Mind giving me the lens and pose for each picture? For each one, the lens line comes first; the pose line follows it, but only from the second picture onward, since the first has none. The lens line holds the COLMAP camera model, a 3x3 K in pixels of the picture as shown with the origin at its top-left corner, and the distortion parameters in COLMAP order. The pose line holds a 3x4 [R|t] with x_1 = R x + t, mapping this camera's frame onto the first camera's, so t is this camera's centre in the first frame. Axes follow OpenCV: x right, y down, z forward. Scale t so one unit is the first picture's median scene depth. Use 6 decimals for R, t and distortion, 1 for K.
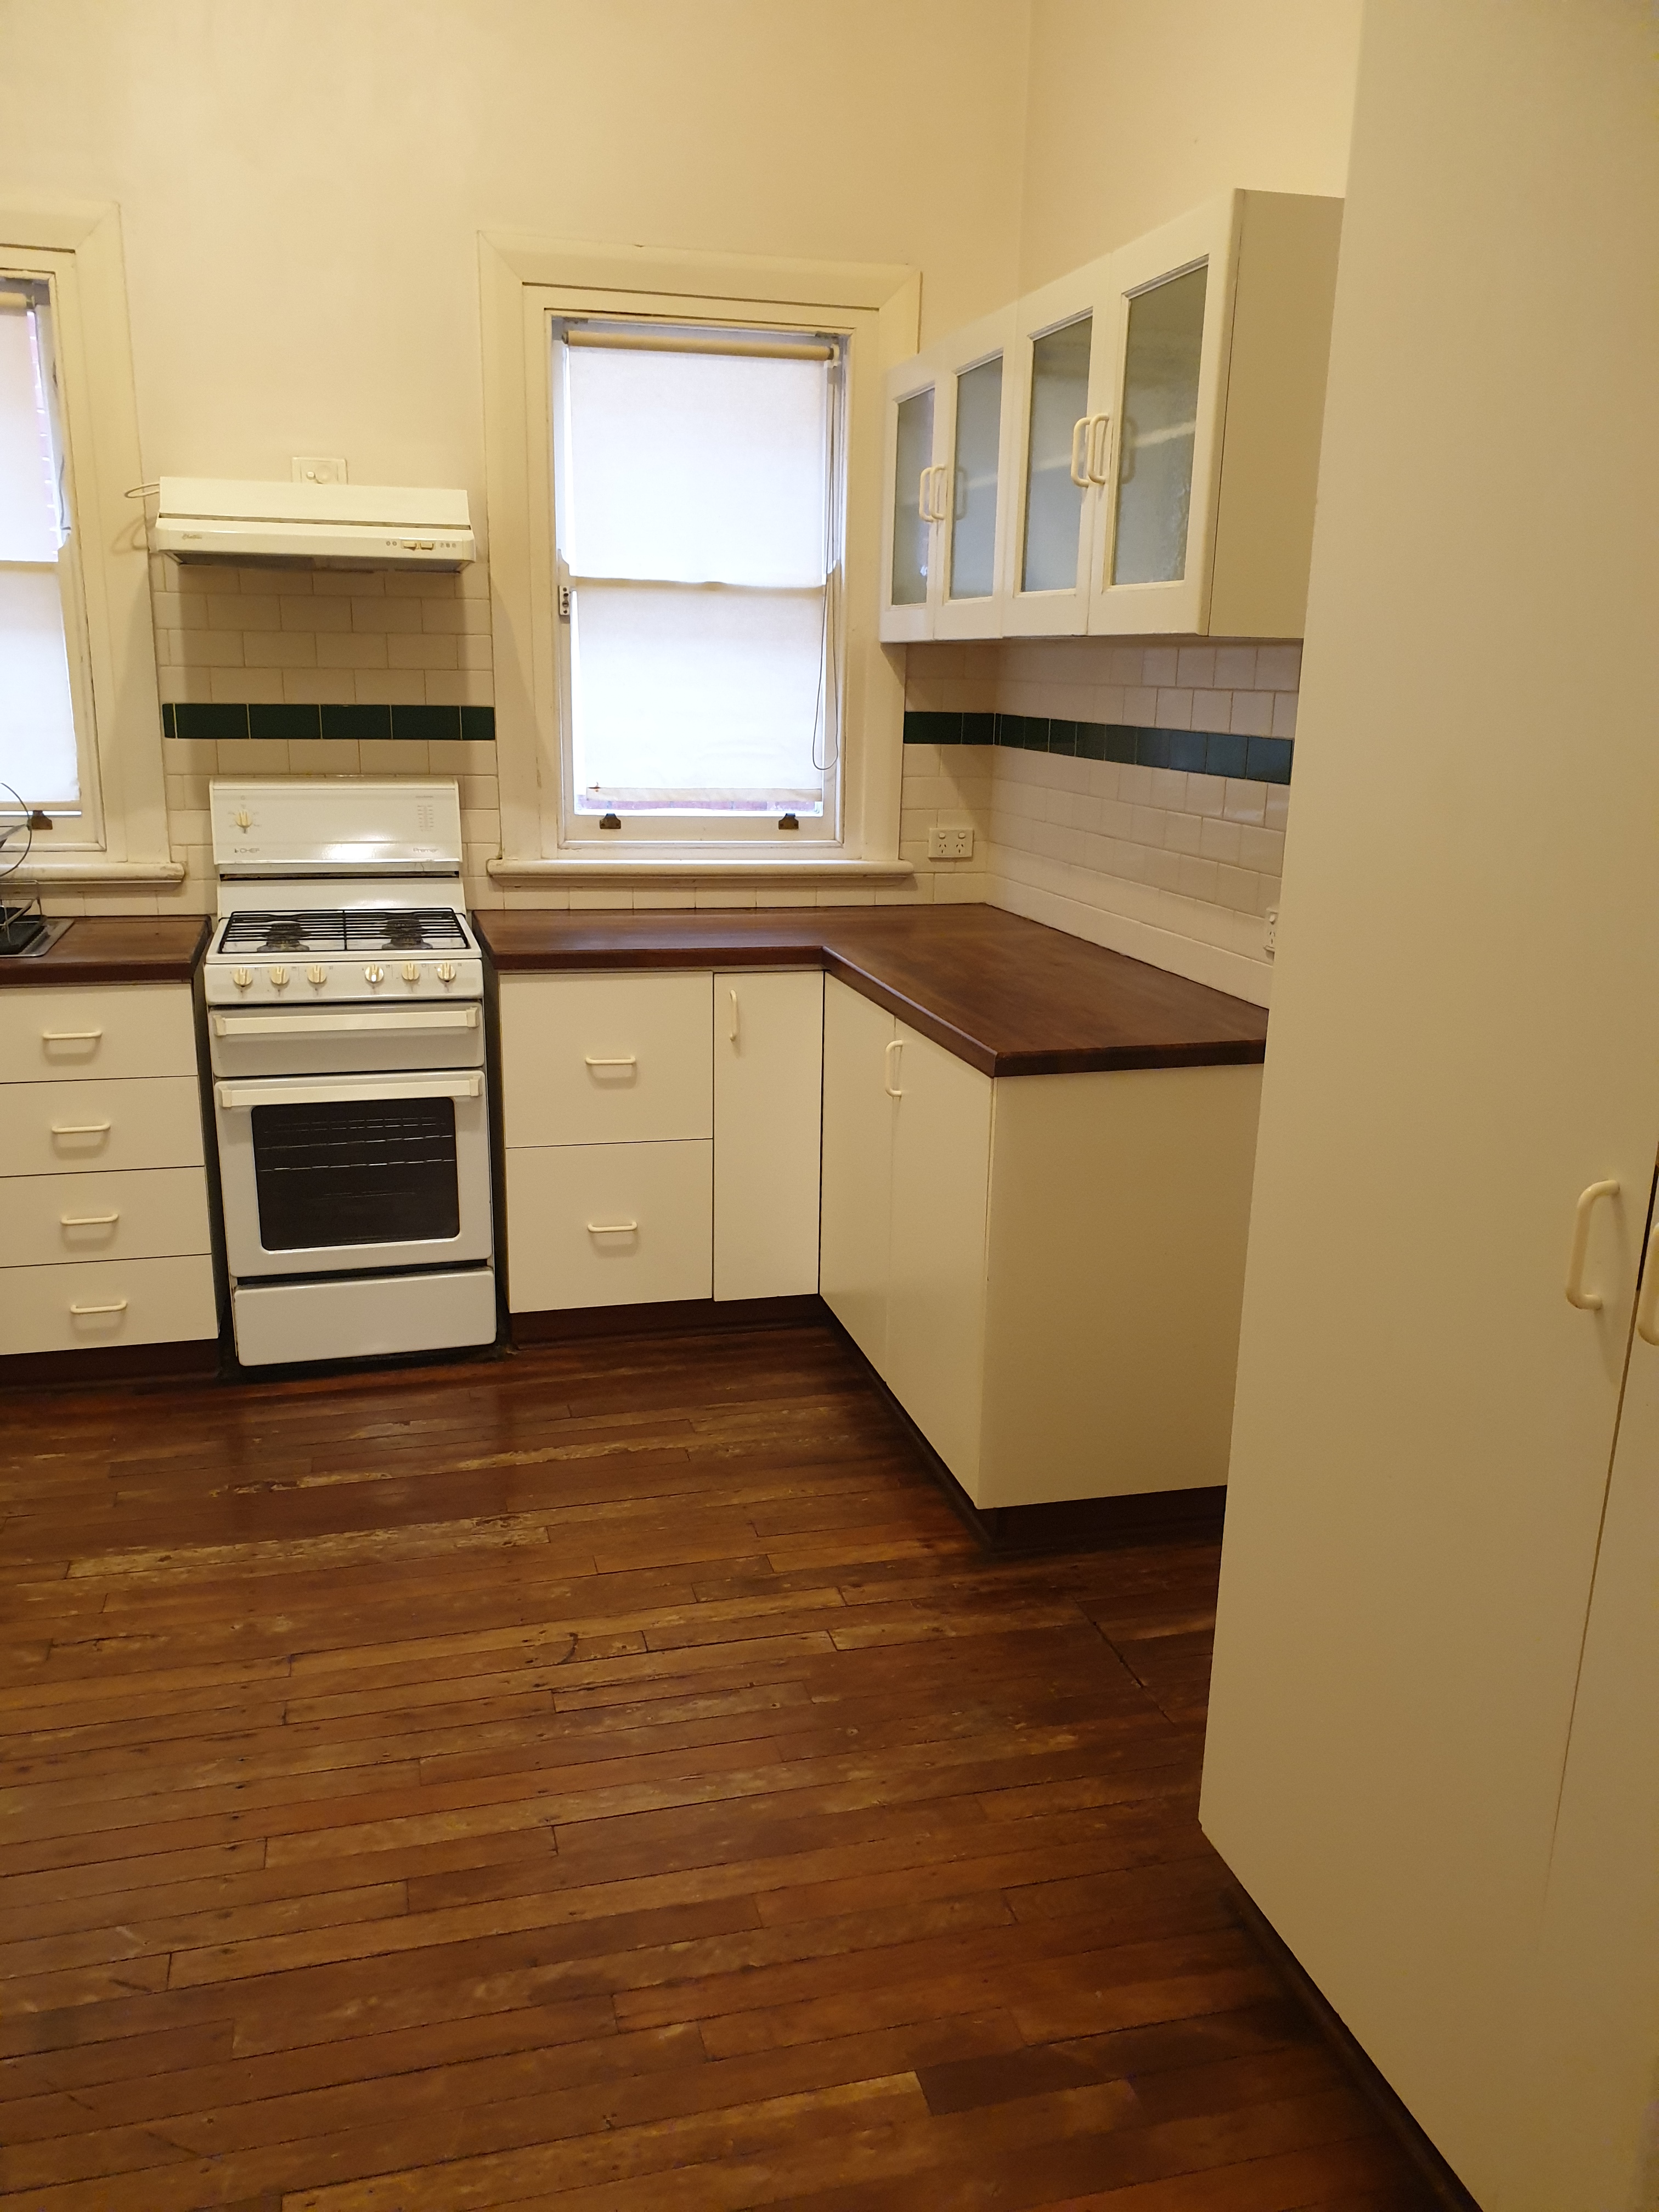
lens RADIAL K [[1699.7, 0, 828.3], [0, 1699.7, 1113.4], [0, 0, 1]] dist [0.012491, -0.000033]
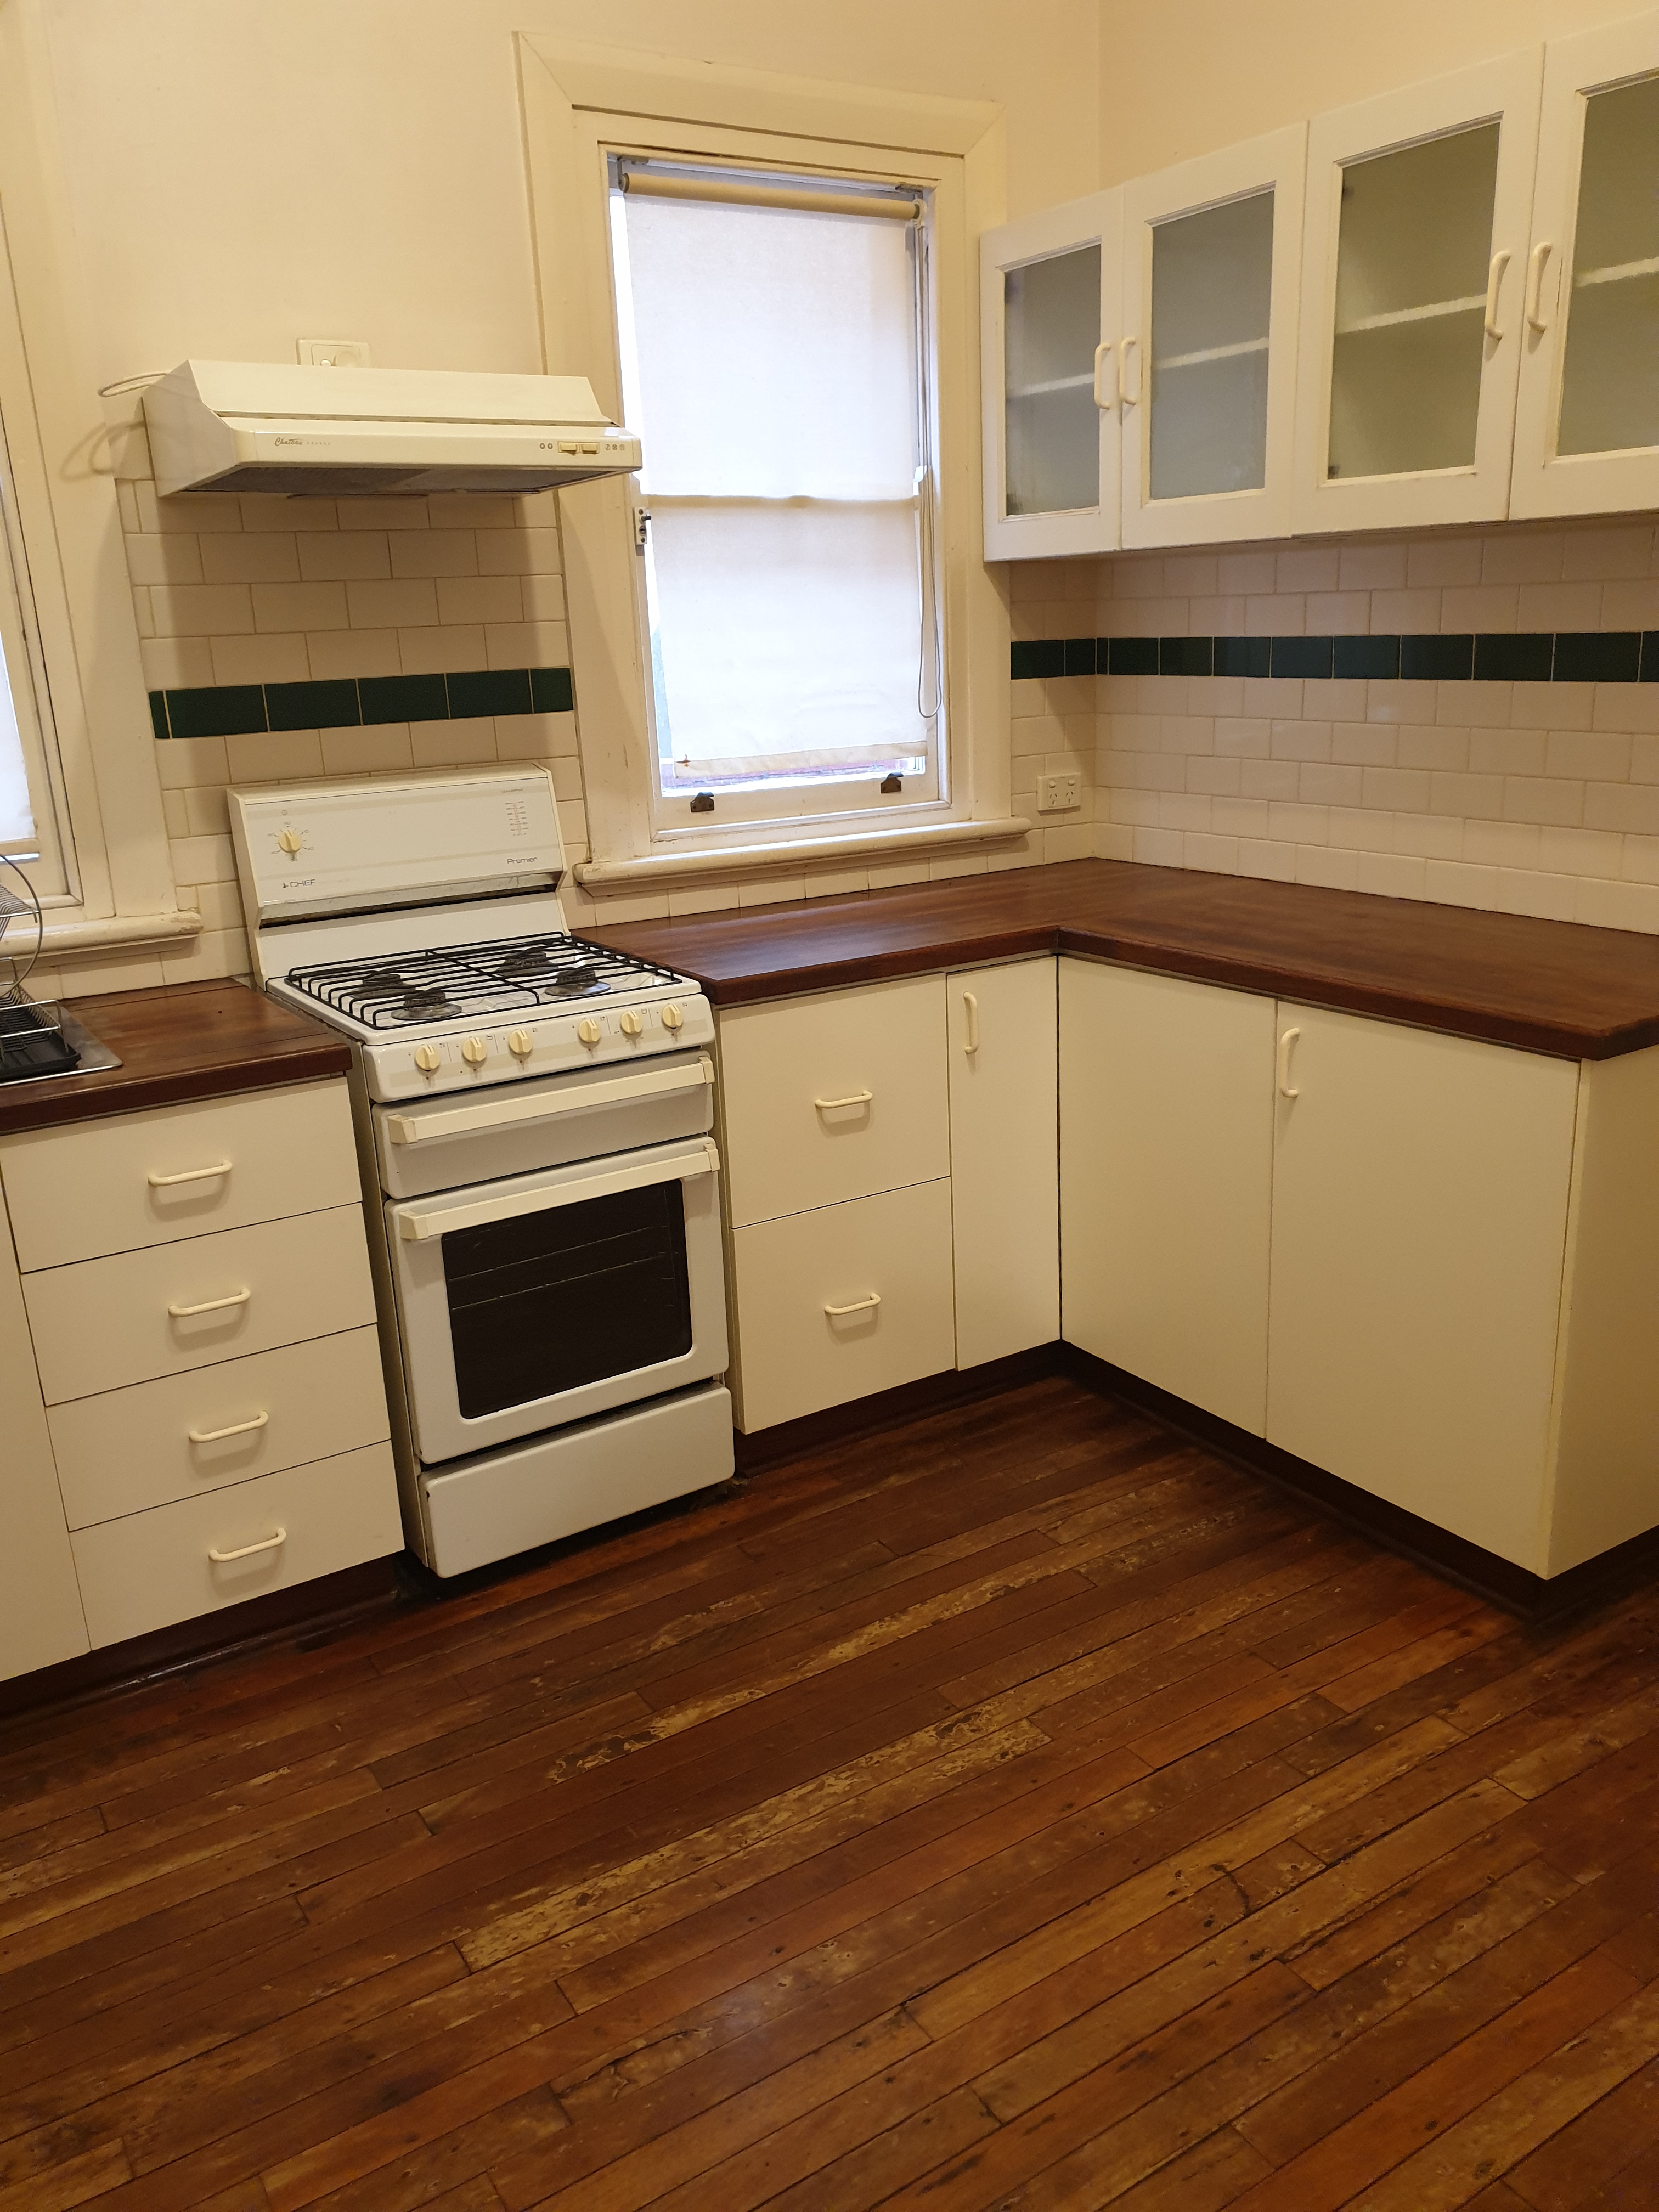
lens RADIAL K [[1699.7, 0, 828.6], [0, 1699.7, 1104.0], [0, 0, 1]] dist [0.012491, -0.000033]
pose [[0.949722, -0.138536, 0.280777, -0.355232], [0.133116, 0.990357, 0.038381, -0.060189], [-0.283387, 0.000924, 0.959005, 0.240044]]
